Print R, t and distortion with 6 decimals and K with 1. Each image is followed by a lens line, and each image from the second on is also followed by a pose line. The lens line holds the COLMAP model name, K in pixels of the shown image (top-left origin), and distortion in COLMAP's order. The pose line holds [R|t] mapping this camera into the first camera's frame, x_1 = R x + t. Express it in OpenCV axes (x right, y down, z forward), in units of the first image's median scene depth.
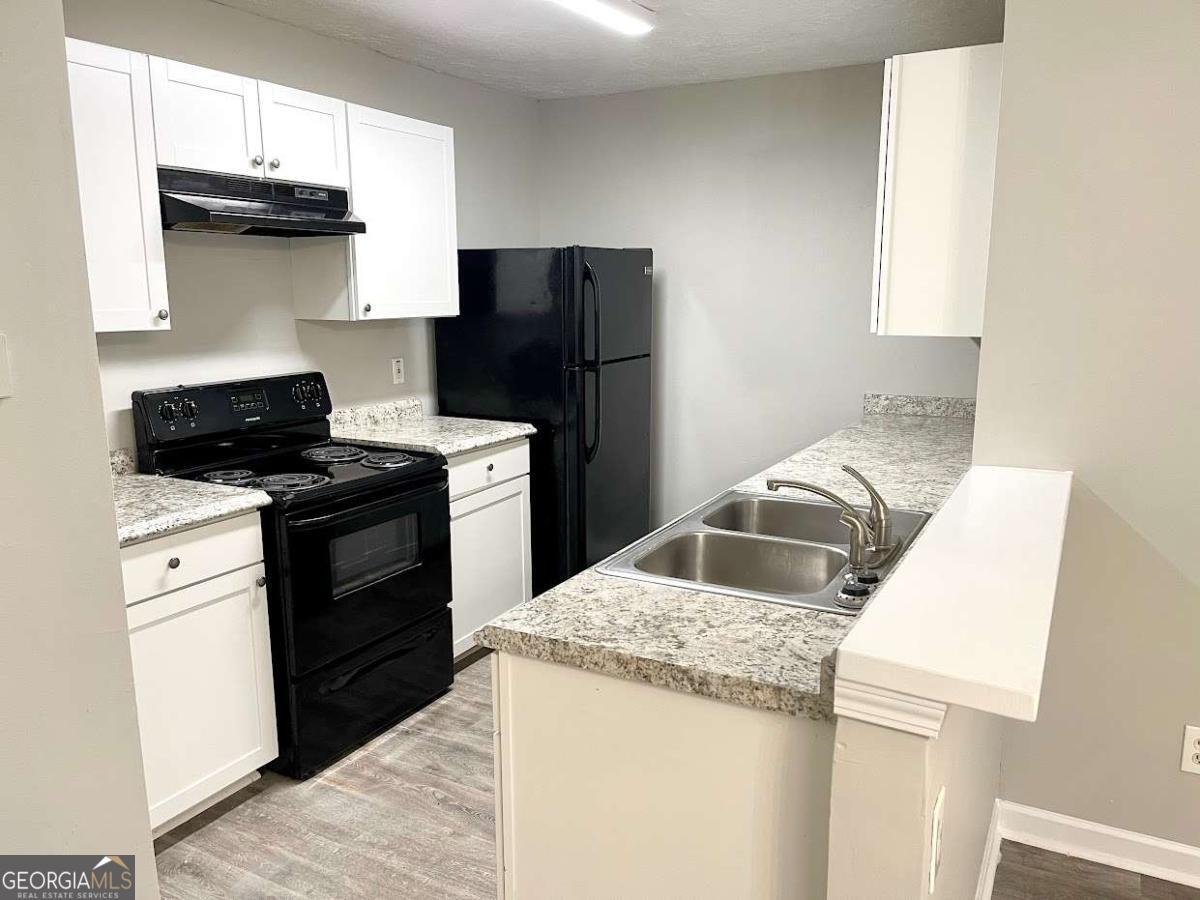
lens RADIAL K [[910.0, 0, 599.3], [0, 910.0, 450.3], [0, 0, 1]] dist [0.006075, -0.001150]
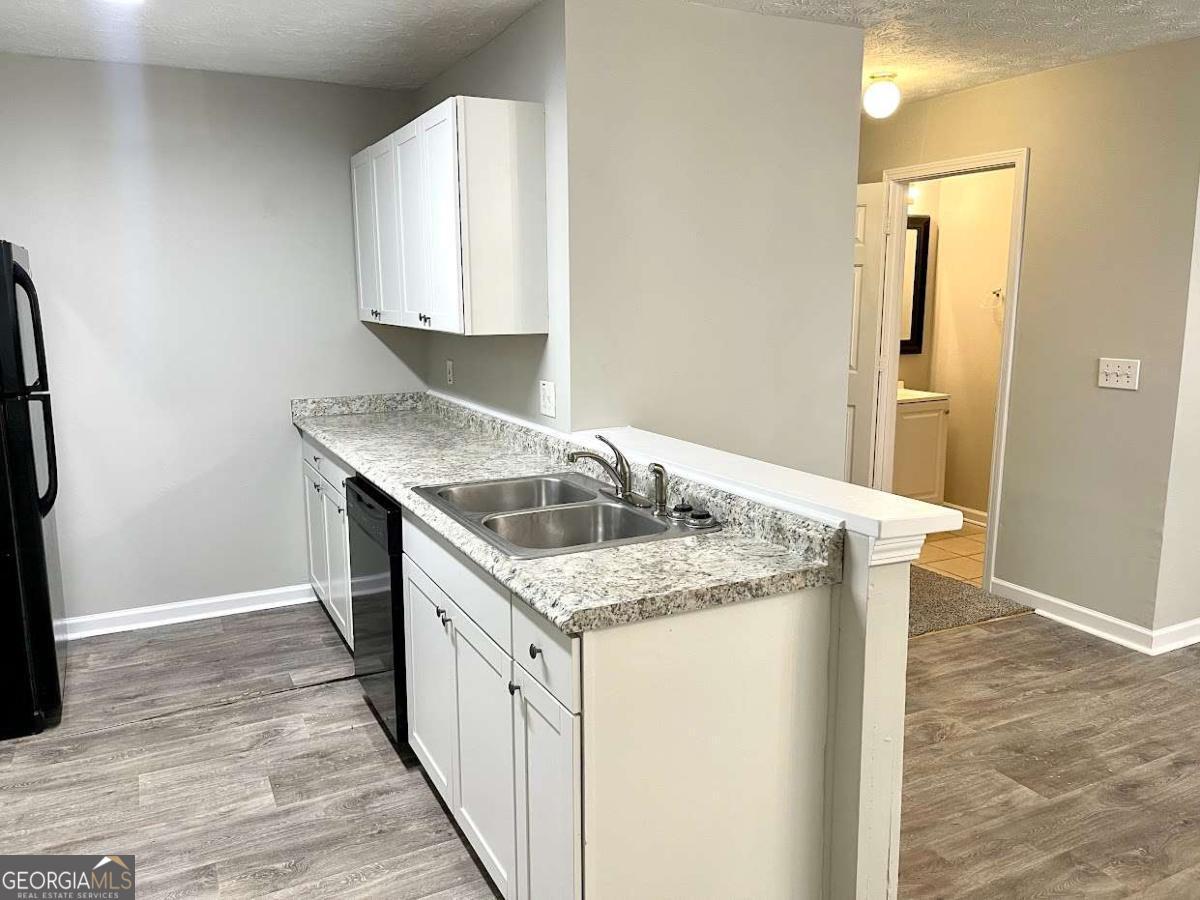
lens RADIAL K [[910.0, 0, 600.0], [0, 910.0, 448.0], [0, 0, 1]] dist [0.006075, -0.001150]
pose [[0.565788, -0.137755, 0.812962, -0.960339], [0.152528, 0.986415, 0.060994, -0.051239], [-0.810320, 0.089490, 0.579114, 0.379105]]
